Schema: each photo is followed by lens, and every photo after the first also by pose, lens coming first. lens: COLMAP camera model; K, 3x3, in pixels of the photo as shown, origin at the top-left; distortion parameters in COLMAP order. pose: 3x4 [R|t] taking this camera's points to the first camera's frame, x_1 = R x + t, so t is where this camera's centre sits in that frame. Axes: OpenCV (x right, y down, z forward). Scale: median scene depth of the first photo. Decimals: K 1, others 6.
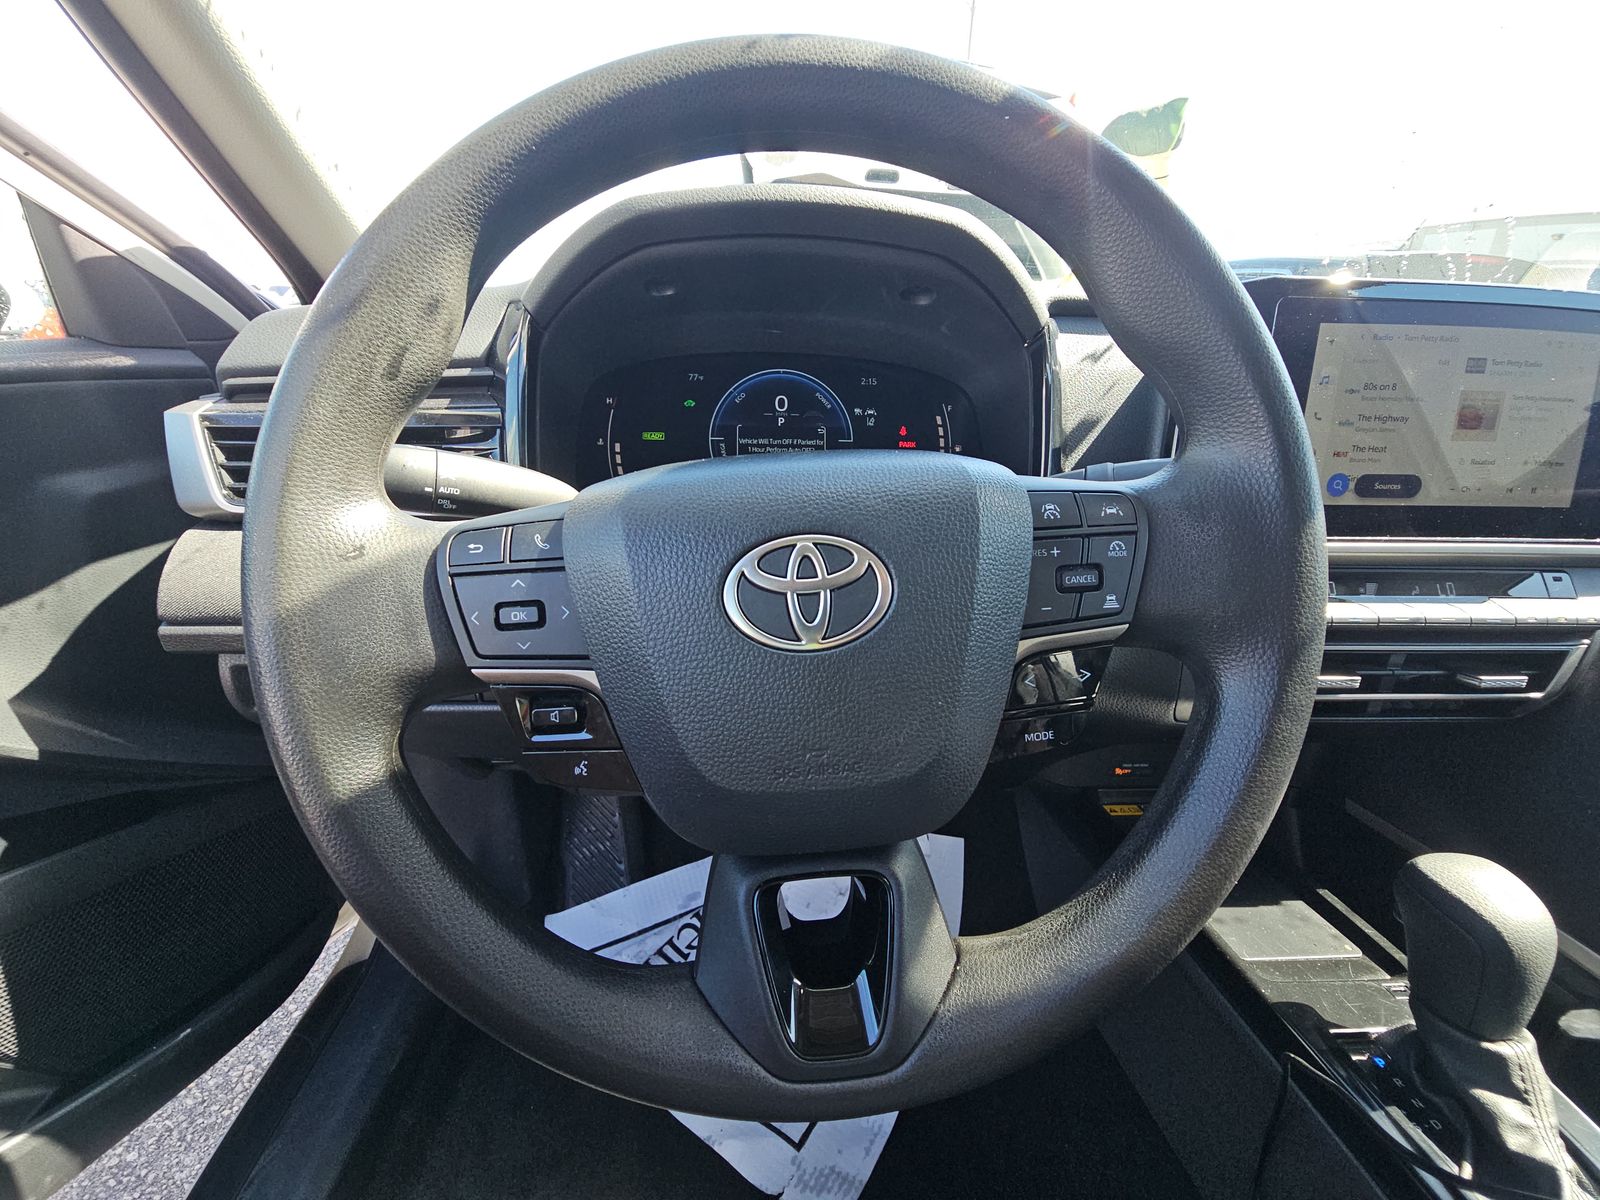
lens RADIAL K [[649.6, 0, 803.8], [0, 649.6, 590.7], [0, 0, 1]] dist [-0.005797, -0.001217]
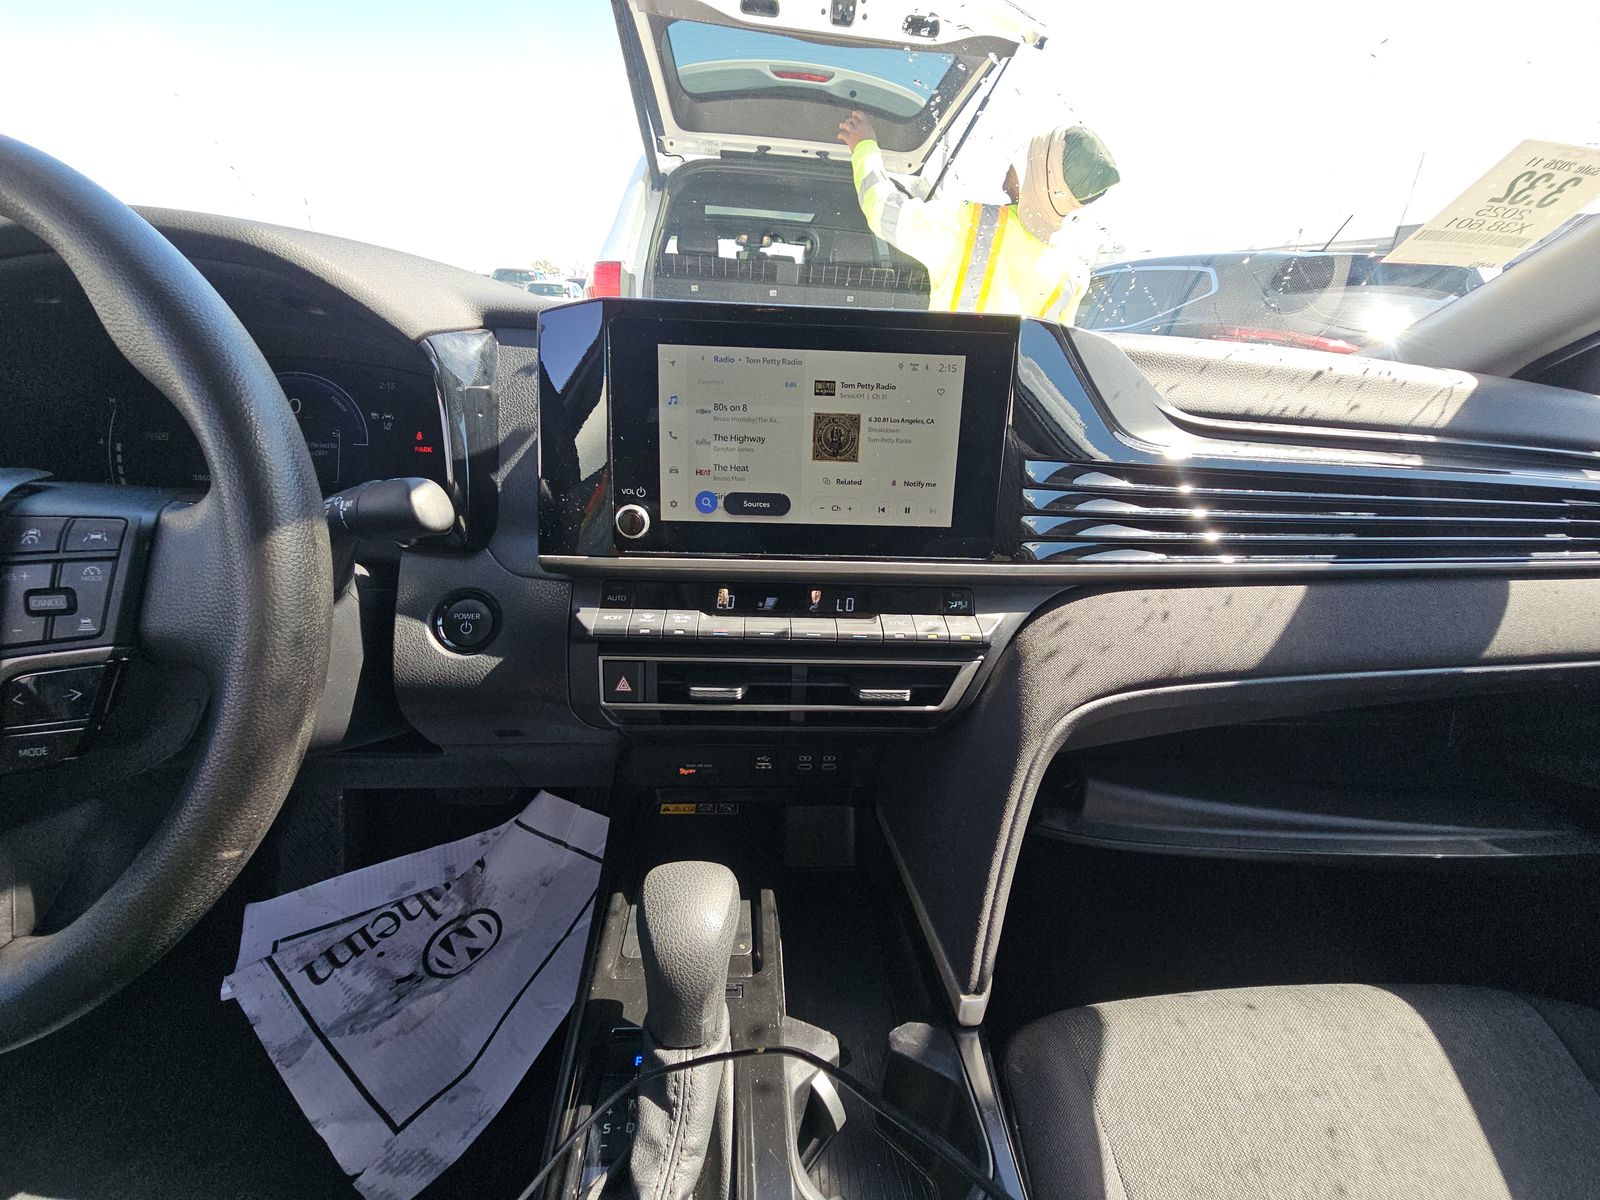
lens RADIAL K [[649.6, 0, 805.5], [0, 649.6, 590.7], [0, 0, 1]] dist [-0.005797, -0.001217]
pose [[0.999554, 0.016488, 0.024891, 0.755778], [-0.017004, 0.999641, 0.020696, -0.037064], [-0.024541, -0.021110, 0.999476, -0.028554]]
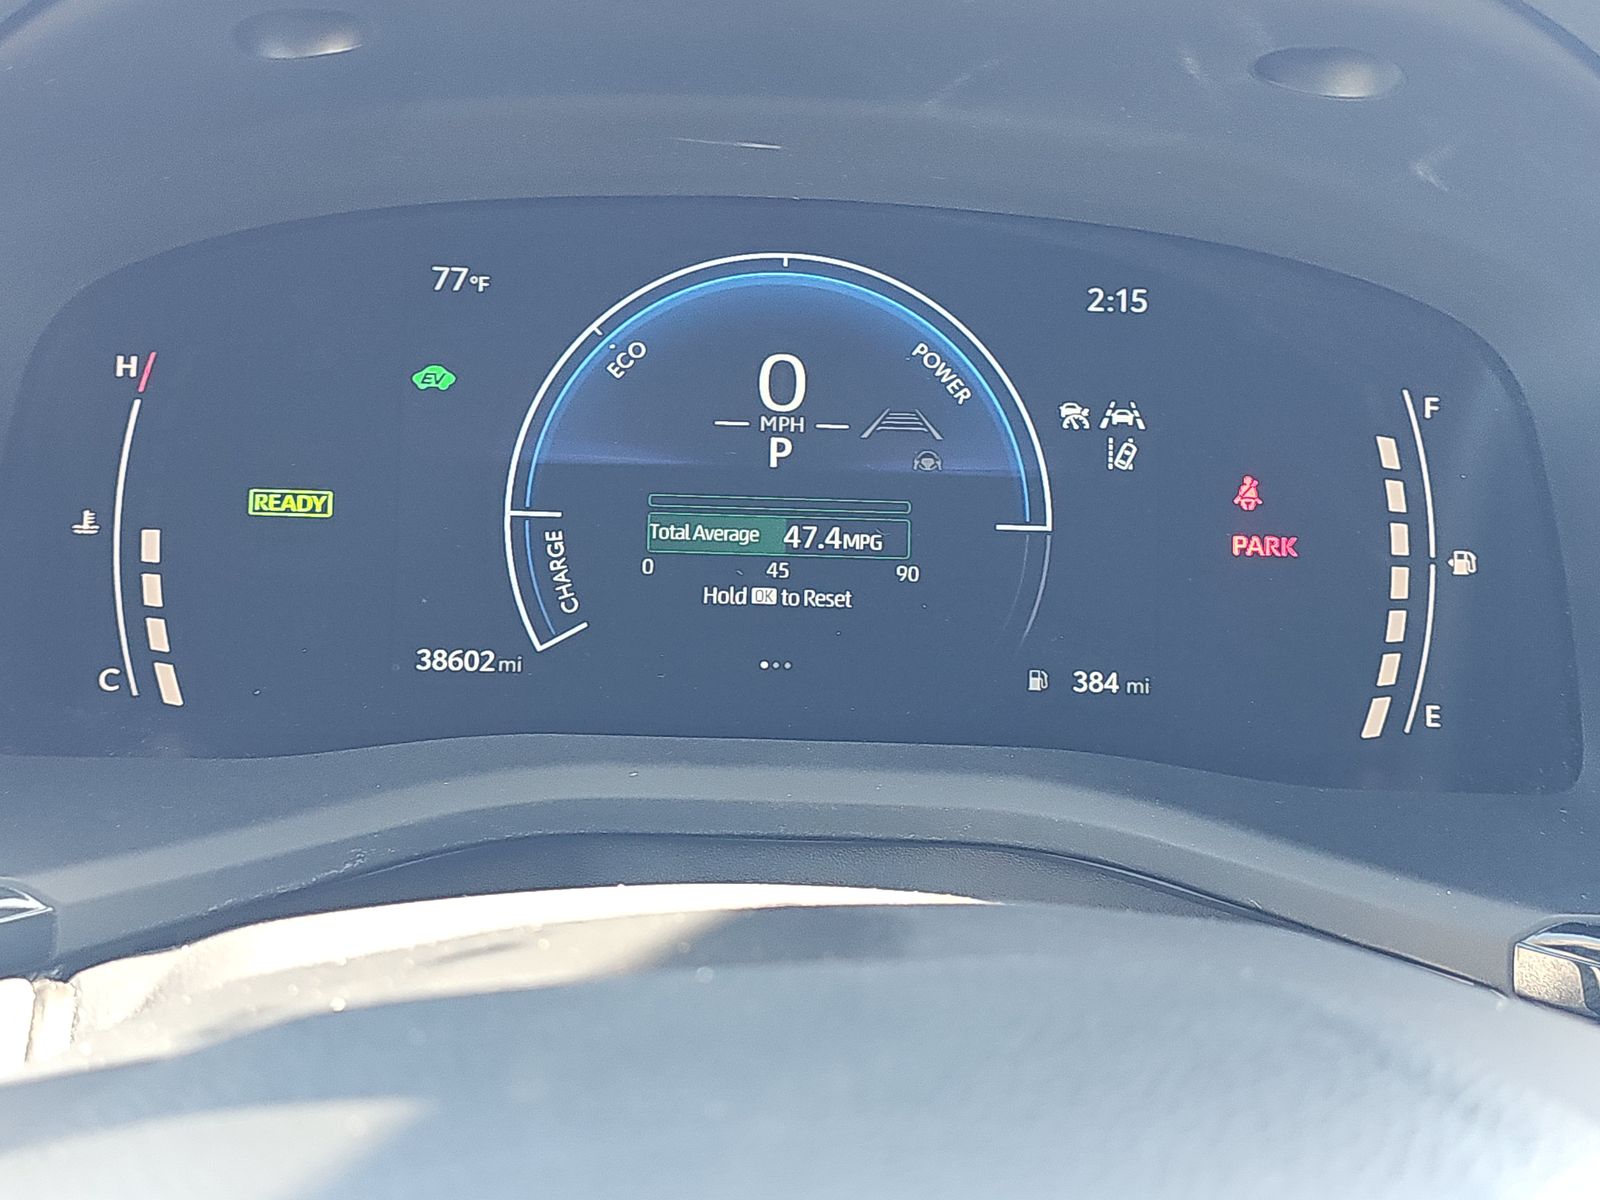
lens RADIAL K [[1080.6, 0, 794.7], [0, 1080.6, 595.9], [0, 0, 1]] dist [0.012714, -0.000053]
pose [[0.998645, 0.024130, -0.046117, -0.007531], [-0.024175, 0.999708, -0.000432, -0.206492], [0.046093, 0.001546, 0.998936, 0.575660]]
